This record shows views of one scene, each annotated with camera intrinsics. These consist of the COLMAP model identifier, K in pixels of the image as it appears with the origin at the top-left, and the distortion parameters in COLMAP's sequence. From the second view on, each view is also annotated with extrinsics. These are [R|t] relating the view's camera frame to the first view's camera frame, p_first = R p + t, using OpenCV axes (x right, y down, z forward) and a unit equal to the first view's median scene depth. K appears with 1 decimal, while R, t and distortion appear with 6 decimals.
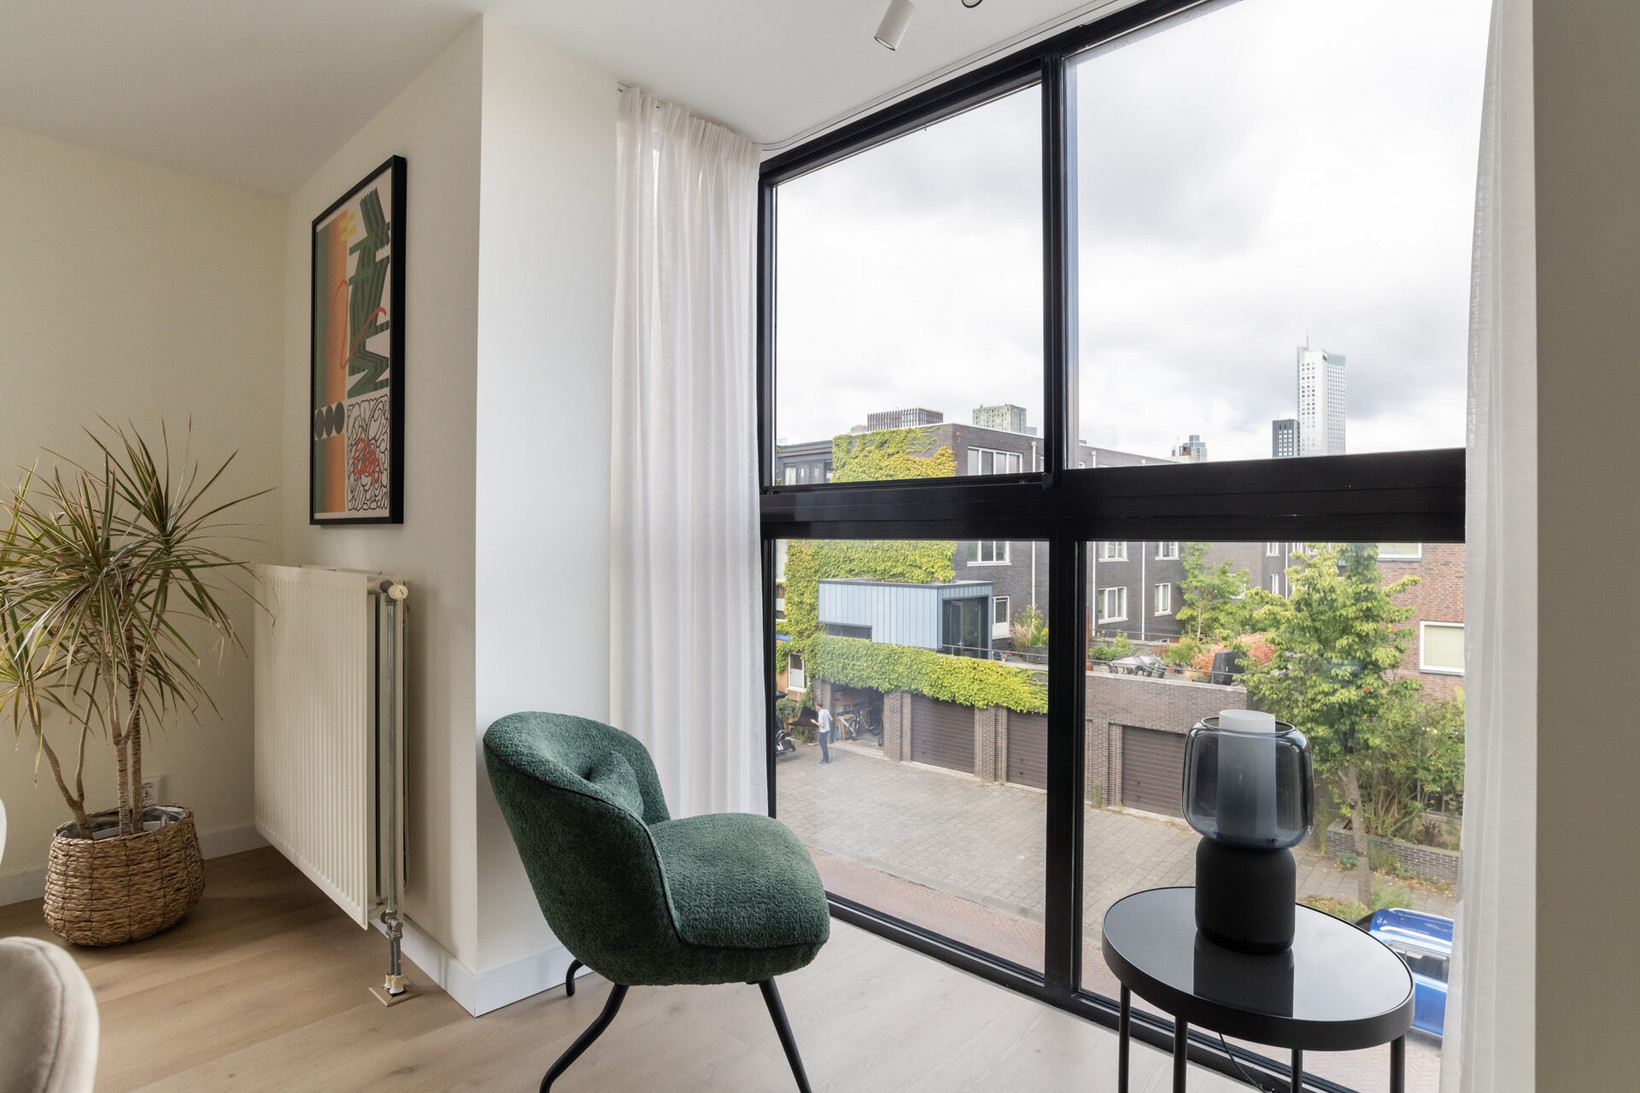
lens RADIAL K [[838.9, 0, 825.2], [0, 838.9, 539.3], [0, 0, 1]] dist [-0.038023, 0.001148]
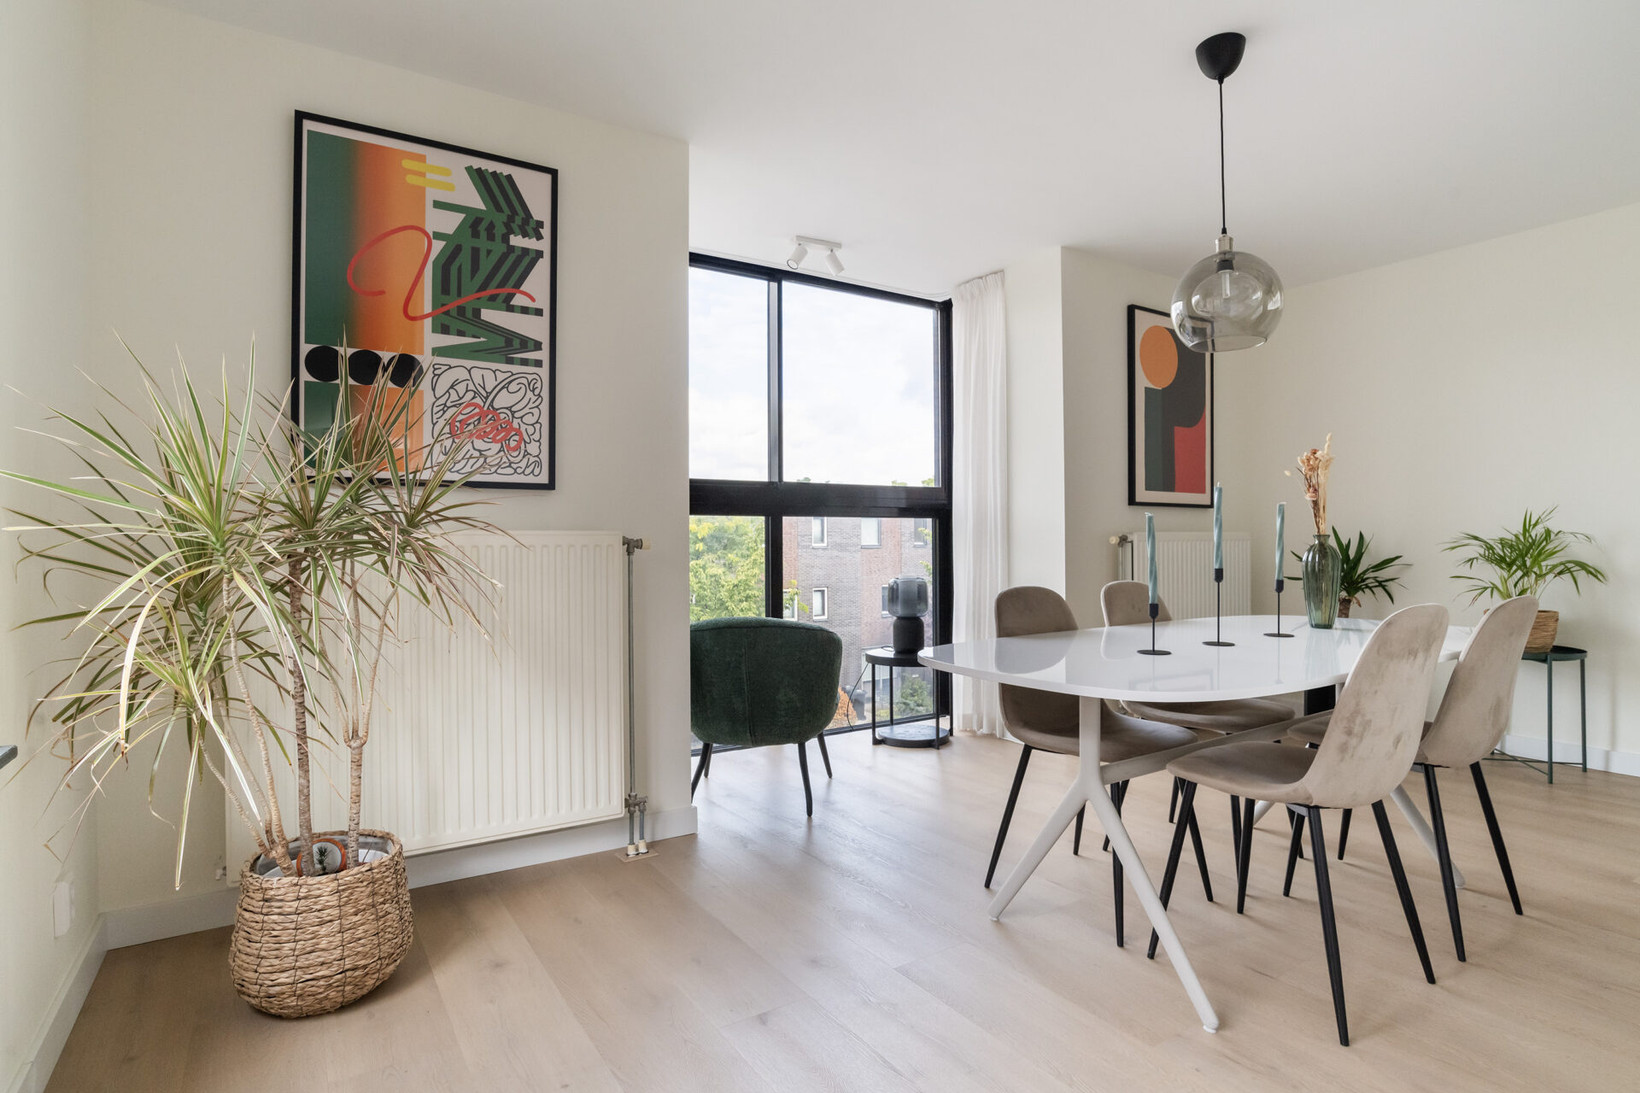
lens RADIAL K [[838.9, 0, 825.2], [0, 838.9, 539.3], [0, 0, 1]] dist [-0.038023, 0.001148]
pose [[0.229018, -0.005494, 0.973407, -2.799381], [-0.007213, 0.999947, 0.007341, 0.069024], [-0.973395, -0.008702, 0.228966, 0.644217]]
